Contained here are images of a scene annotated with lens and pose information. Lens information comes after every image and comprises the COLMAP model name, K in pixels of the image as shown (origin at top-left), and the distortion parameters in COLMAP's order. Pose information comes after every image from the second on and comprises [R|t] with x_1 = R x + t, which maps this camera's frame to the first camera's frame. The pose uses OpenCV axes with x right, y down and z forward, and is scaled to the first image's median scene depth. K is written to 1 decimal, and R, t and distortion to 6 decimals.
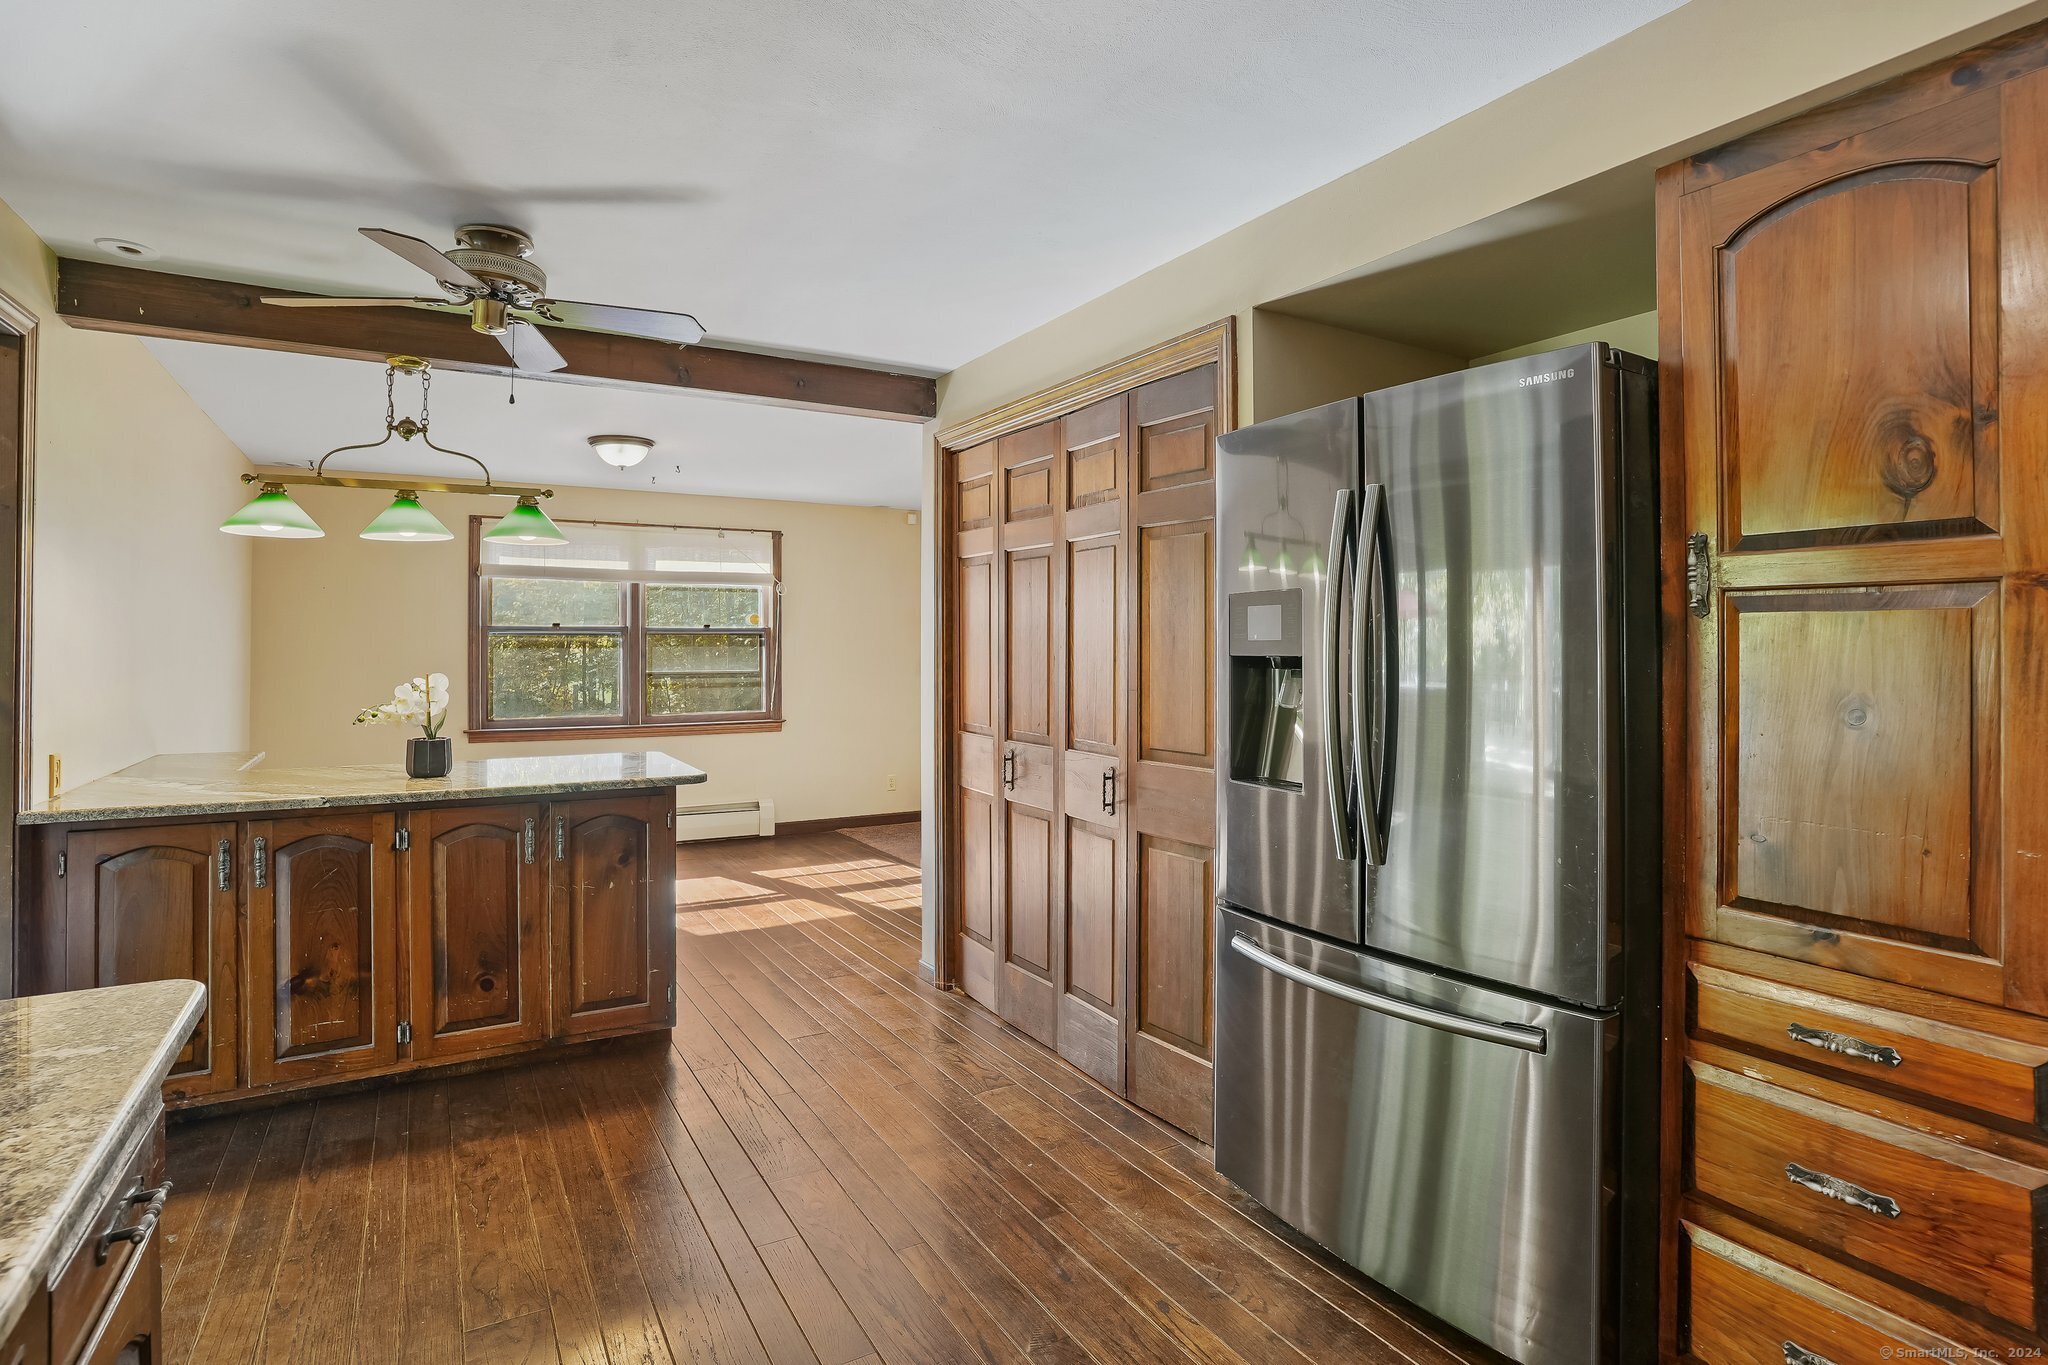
lens RADIAL K [[1032.0, 0, 1031.5], [0, 1032.0, 651.9], [0, 0, 1]] dist [-0.087304, 0.041999]
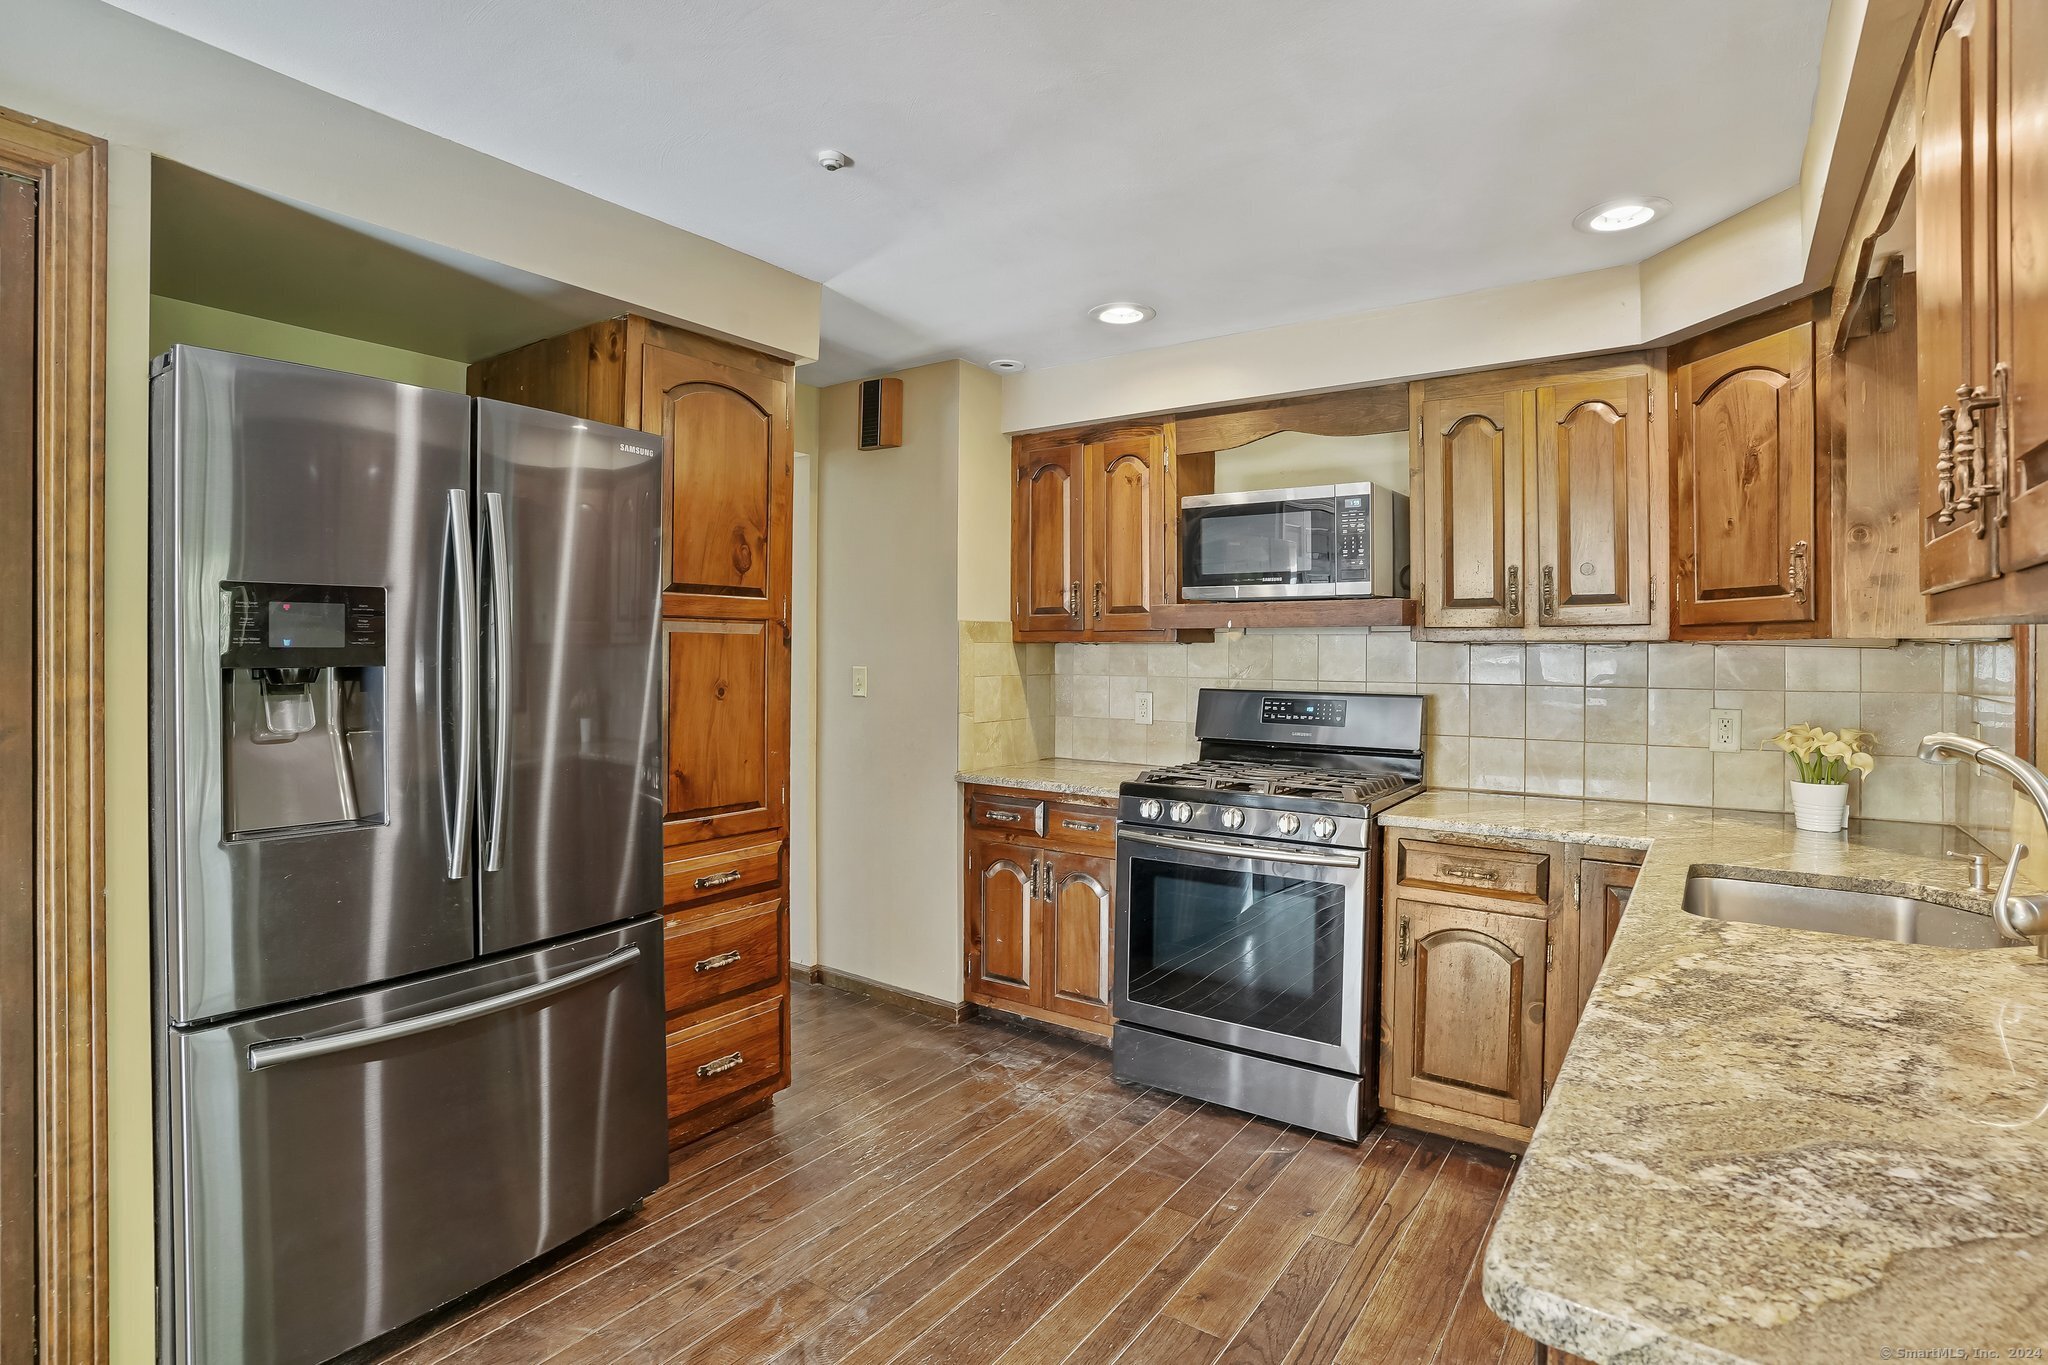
lens RADIAL K [[1032.0, 0, 1031.5], [0, 1032.0, 651.9], [0, 0, 1]] dist [-0.087304, 0.041999]
pose [[-0.426386, -0.001268, 0.904540, -1.075421], [-0.002553, 0.999997, 0.000198, -0.009179], [-0.904538, -0.002225, -0.426388, 1.285200]]
